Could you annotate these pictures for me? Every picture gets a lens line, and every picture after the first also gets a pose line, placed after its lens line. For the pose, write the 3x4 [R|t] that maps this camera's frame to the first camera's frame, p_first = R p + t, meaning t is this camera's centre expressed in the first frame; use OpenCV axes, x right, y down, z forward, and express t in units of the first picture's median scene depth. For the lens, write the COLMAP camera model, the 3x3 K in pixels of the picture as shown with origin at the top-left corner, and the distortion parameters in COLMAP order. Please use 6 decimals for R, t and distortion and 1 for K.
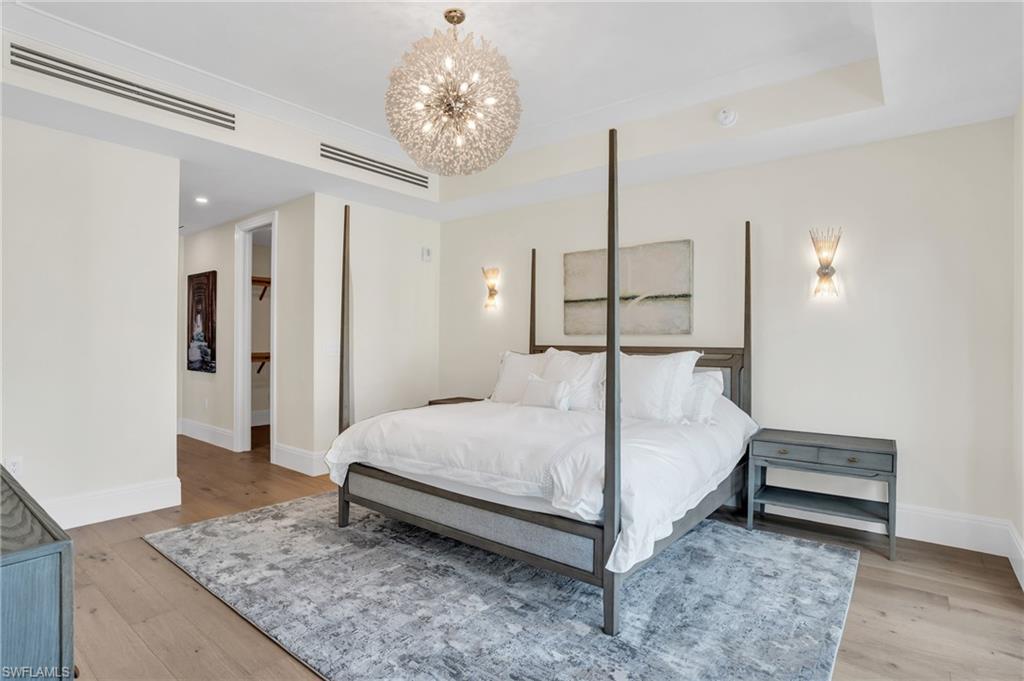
lens RADIAL K [[484.3, 0, 502.6], [0, 484.3, 339.4], [0, 0, 1]] dist [-0.038996, 0.000961]
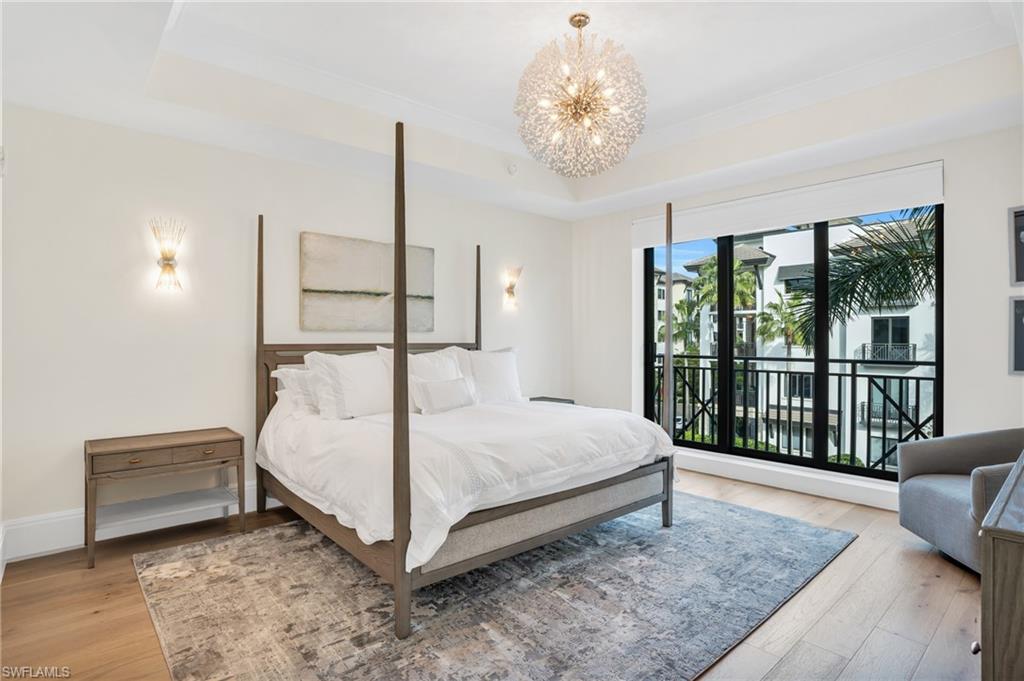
lens RADIAL K [[496.5, 0, 512.0], [0, 496.5, 340.5], [0, 0, 1]] dist [-0.028536, 0.000051]
pose [[0.229991, -0.011339, 0.973127, -0.946474], [-0.002484, 0.999922, 0.012238, -0.006681], [-0.973190, -0.005232, 0.229945, 0.733004]]
